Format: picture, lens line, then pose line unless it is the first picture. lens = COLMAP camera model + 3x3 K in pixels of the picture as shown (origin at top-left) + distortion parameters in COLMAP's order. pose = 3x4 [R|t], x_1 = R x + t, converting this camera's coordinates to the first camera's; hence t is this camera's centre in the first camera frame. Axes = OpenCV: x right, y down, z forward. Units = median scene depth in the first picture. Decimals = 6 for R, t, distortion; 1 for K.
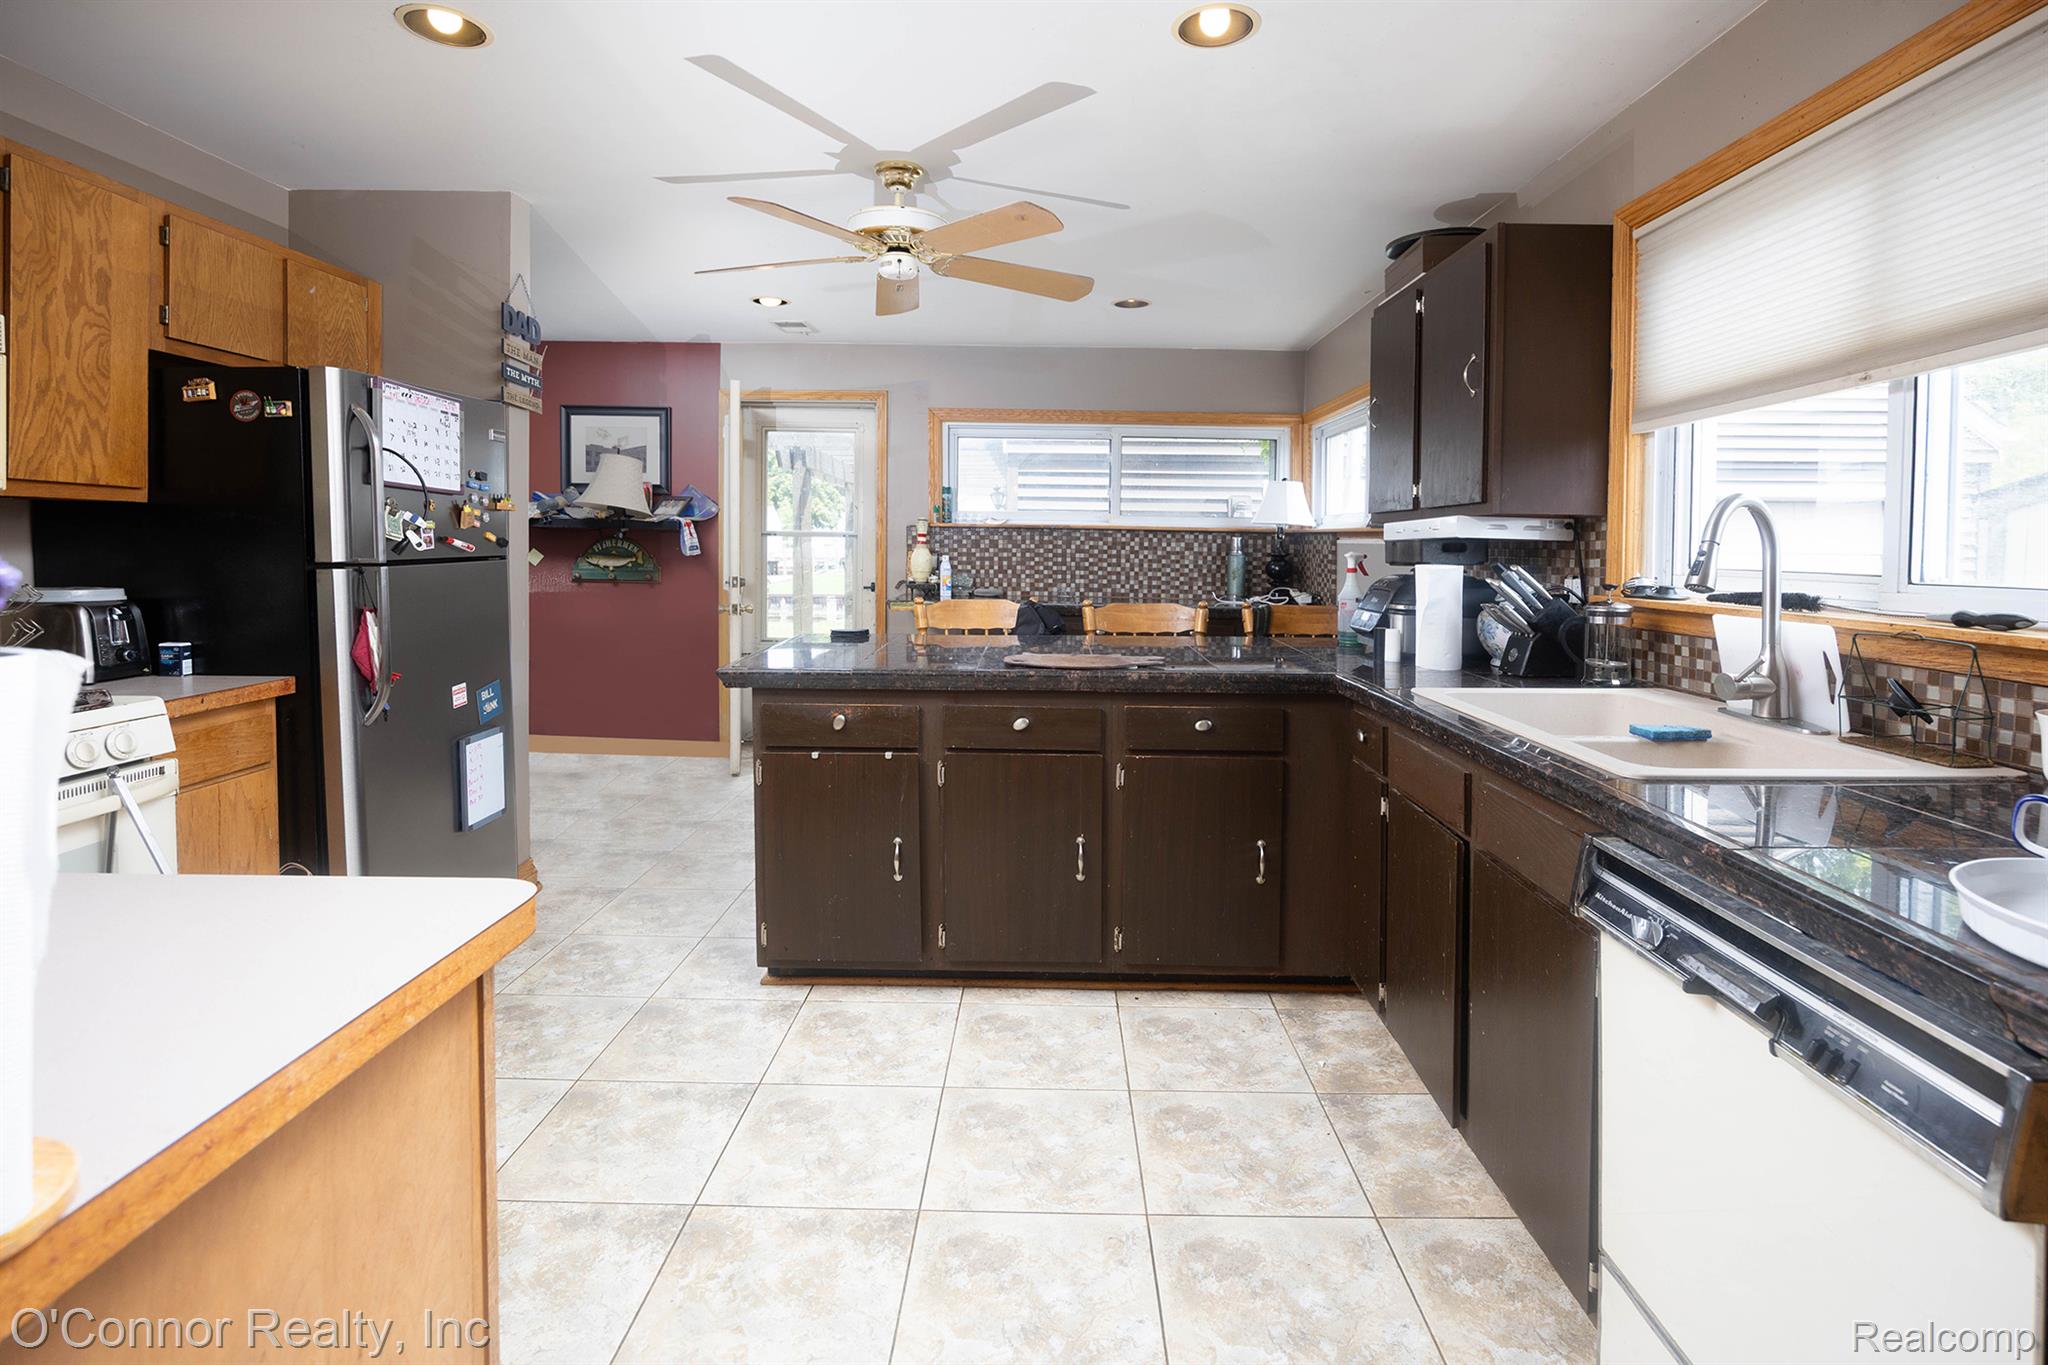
lens RADIAL K [[1006.2, 0, 1031.0], [0, 1006.2, 566.5], [0, 0, 1]] dist [-0.021850, 0.000908]
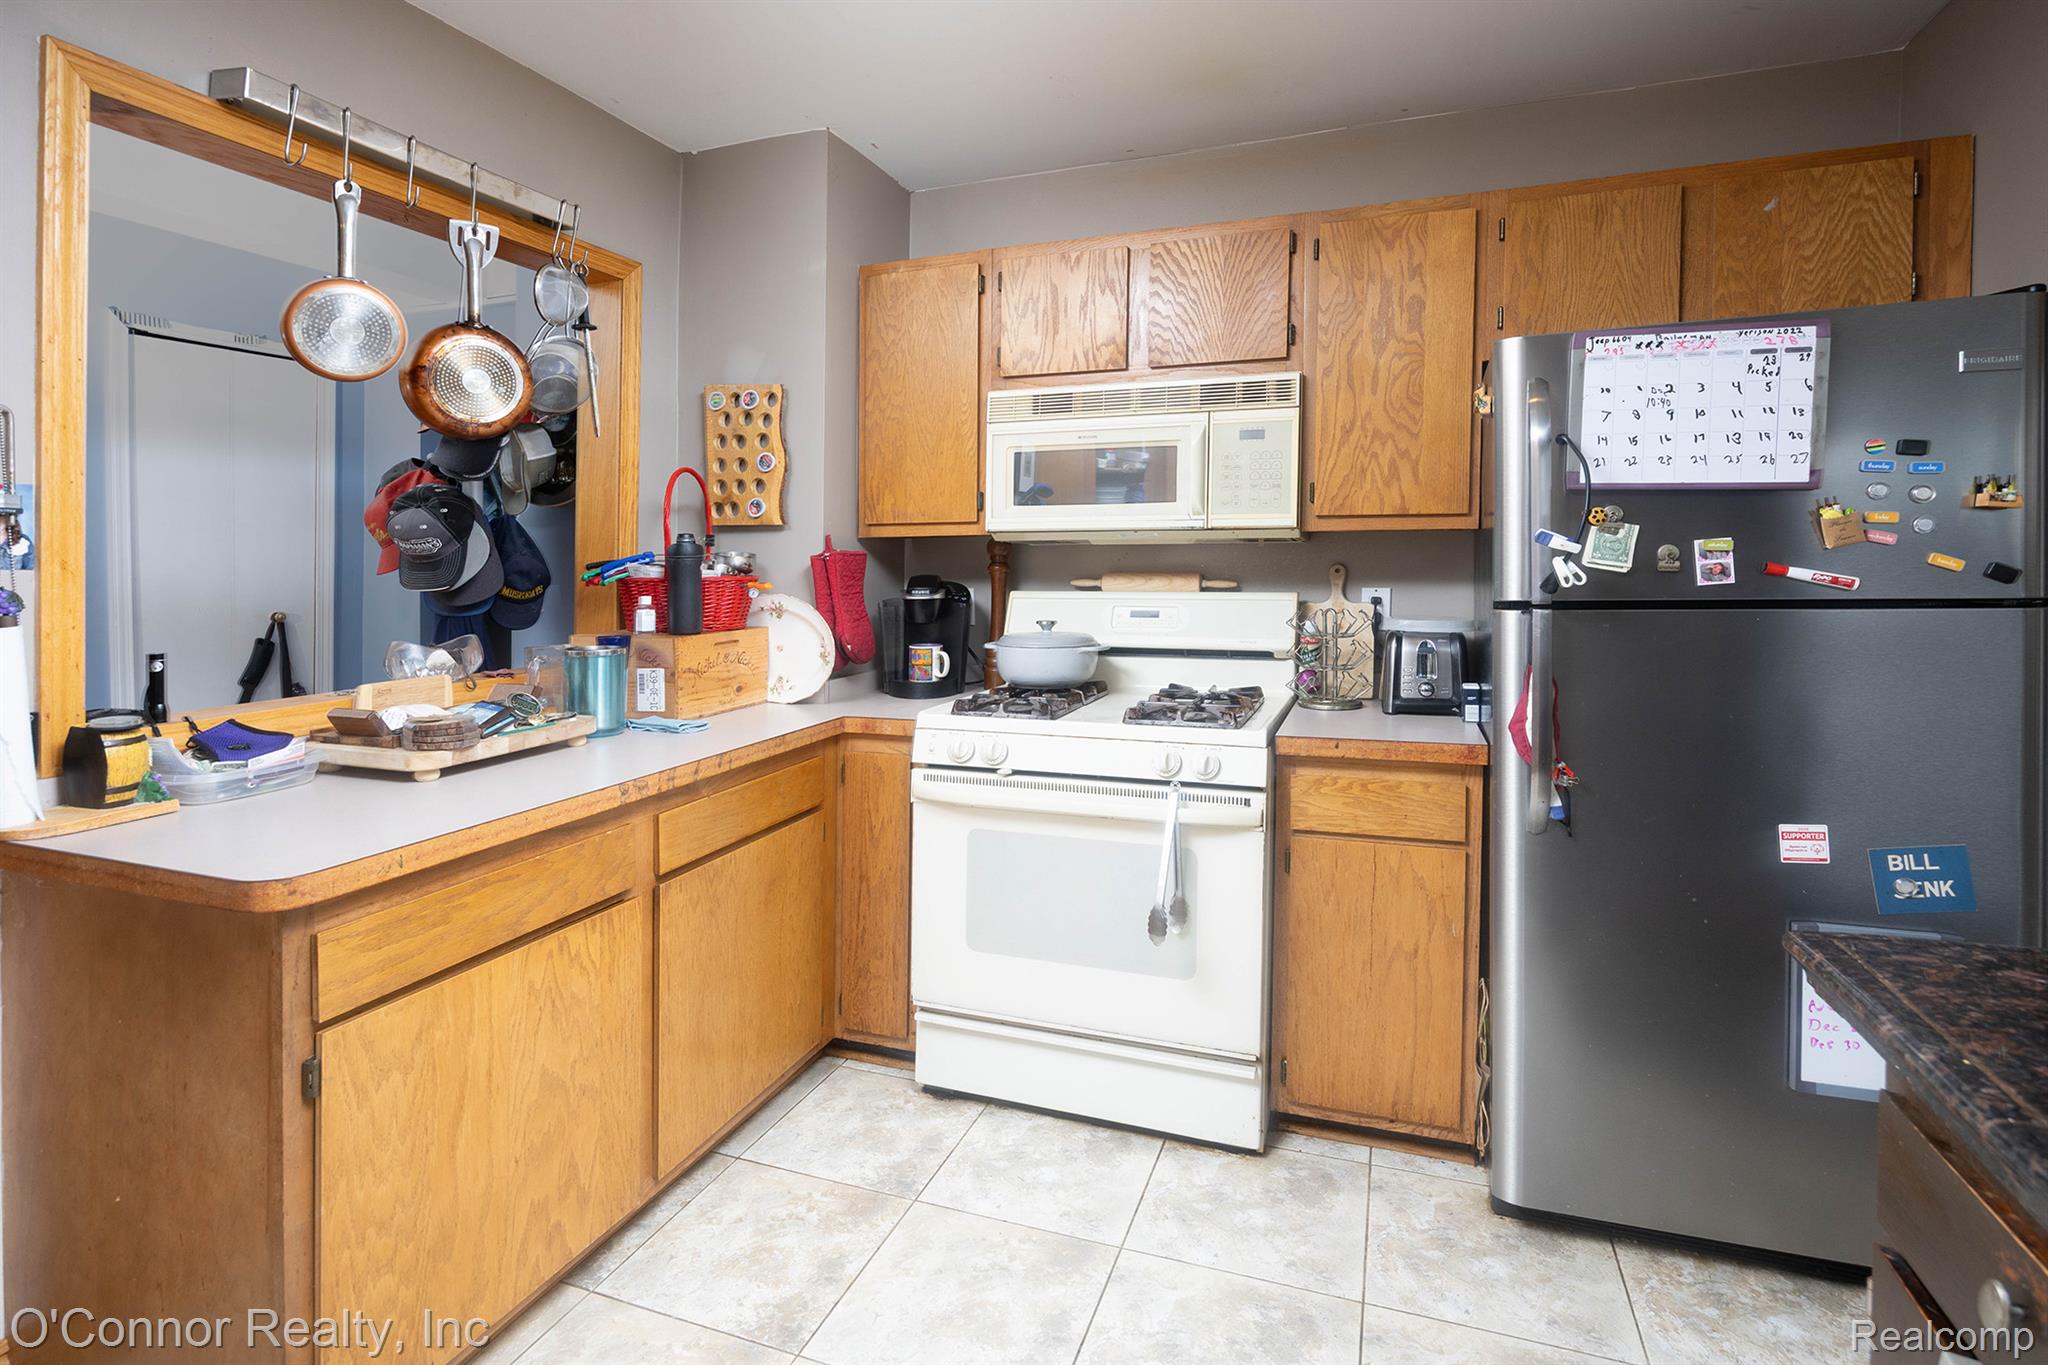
lens RADIAL K [[1006.2, 0, 1031.0], [0, 1006.2, 566.5], [0, 0, 1]] dist [-0.021850, 0.000908]
pose [[-0.344370, 0.003312, -0.938828, 0.134088], [-0.014872, 0.999849, 0.008982, -0.034497], [0.938716, 0.017055, -0.344268, 1.009968]]
